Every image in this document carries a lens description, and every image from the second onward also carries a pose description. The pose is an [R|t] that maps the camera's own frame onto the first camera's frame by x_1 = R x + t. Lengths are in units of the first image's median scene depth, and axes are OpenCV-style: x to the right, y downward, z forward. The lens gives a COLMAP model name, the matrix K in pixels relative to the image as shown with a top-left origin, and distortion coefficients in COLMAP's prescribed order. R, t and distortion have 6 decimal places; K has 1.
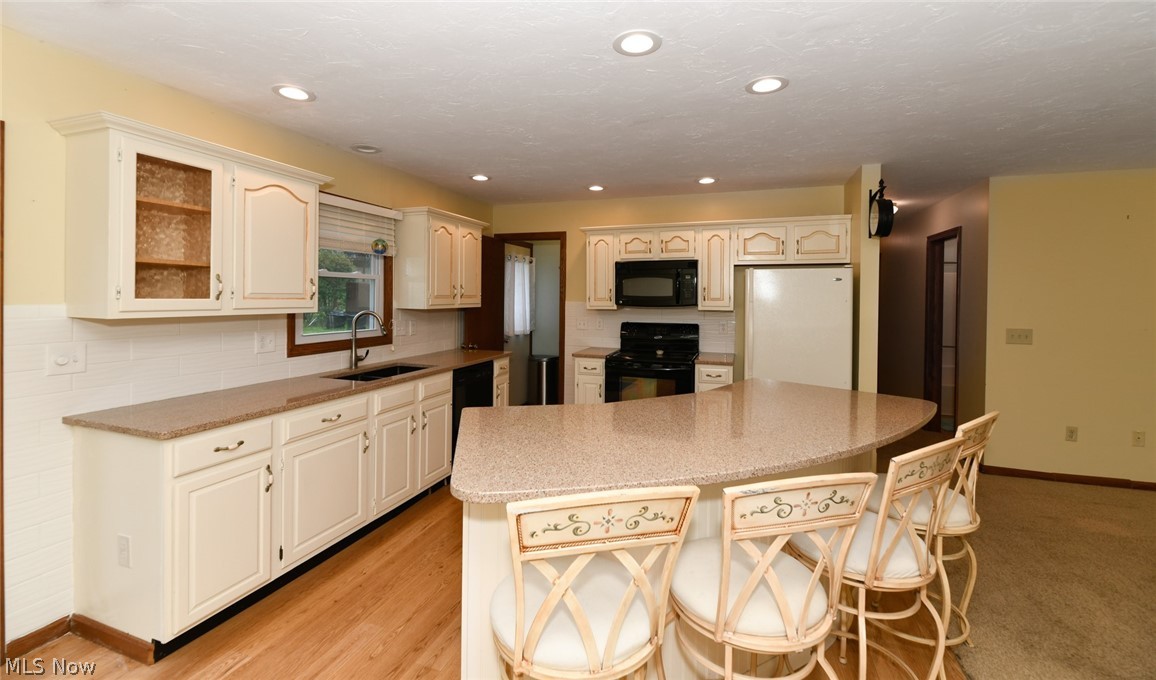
lens RADIAL K [[471.5, 0, 582.5], [0, 471.5, 301.5], [0, 0, 1]] dist [-0.003745, 0.000353]
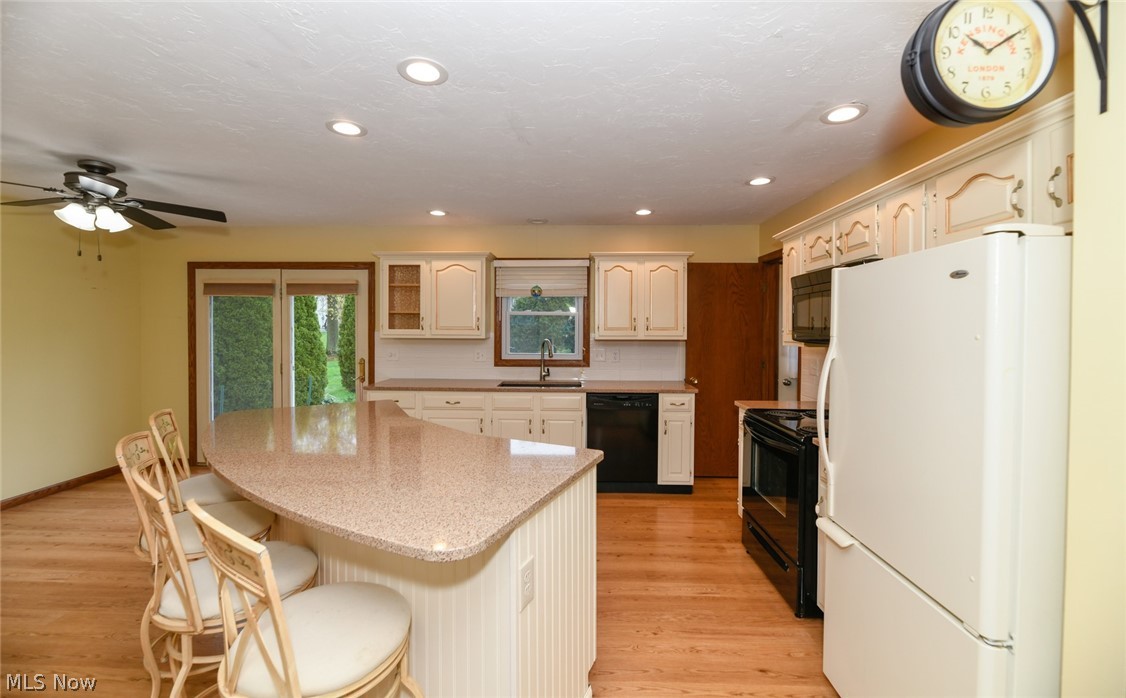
lens RADIAL K [[461.8, 0, 565.5], [0, 461.8, 331.4], [0, 0, 1]] dist [0.000595, -0.000267]
pose [[0.302240, 0.000585, -0.953232, 0.738937], [-0.012163, 0.999921, -0.003243, 0.000608], [0.953154, 0.012575, 0.302223, 0.584352]]
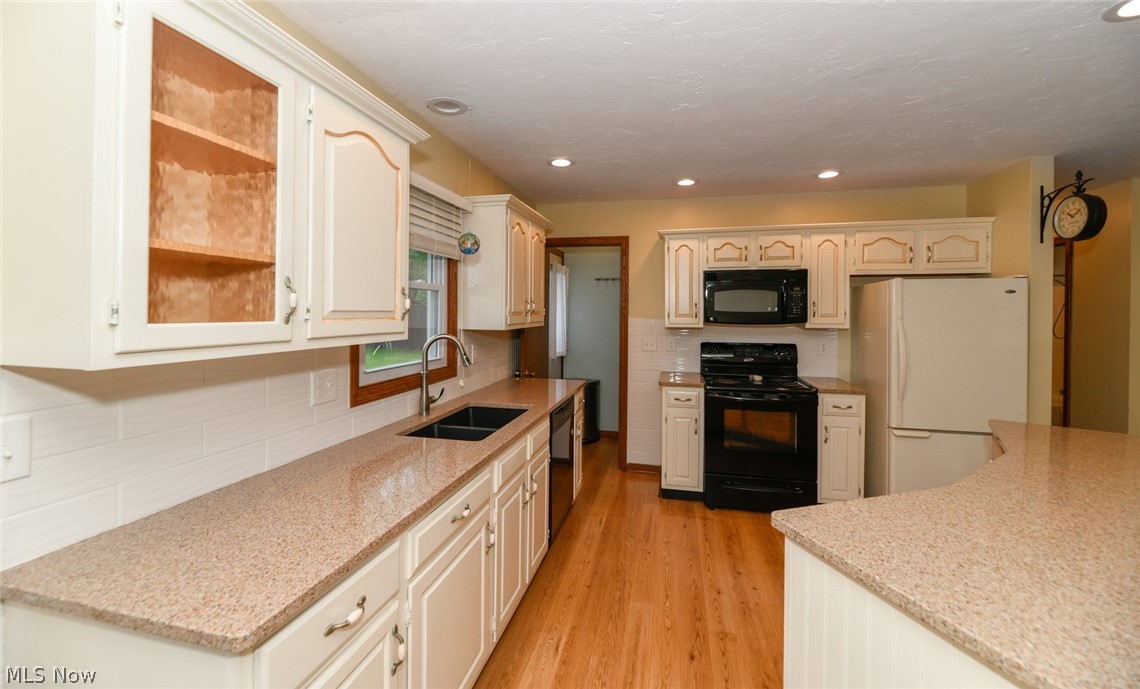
lens RADIAL K [[456.2, 0, 575.1], [0, 456.2, 313.3], [0, 0, 1]] dist [-0.006988, -0.000778]
pose [[0.995303, -0.003506, 0.096742, -0.290224], [0.004018, 0.999979, -0.005103, -0.006755], [-0.096722, 0.005468, 0.995296, 0.257772]]
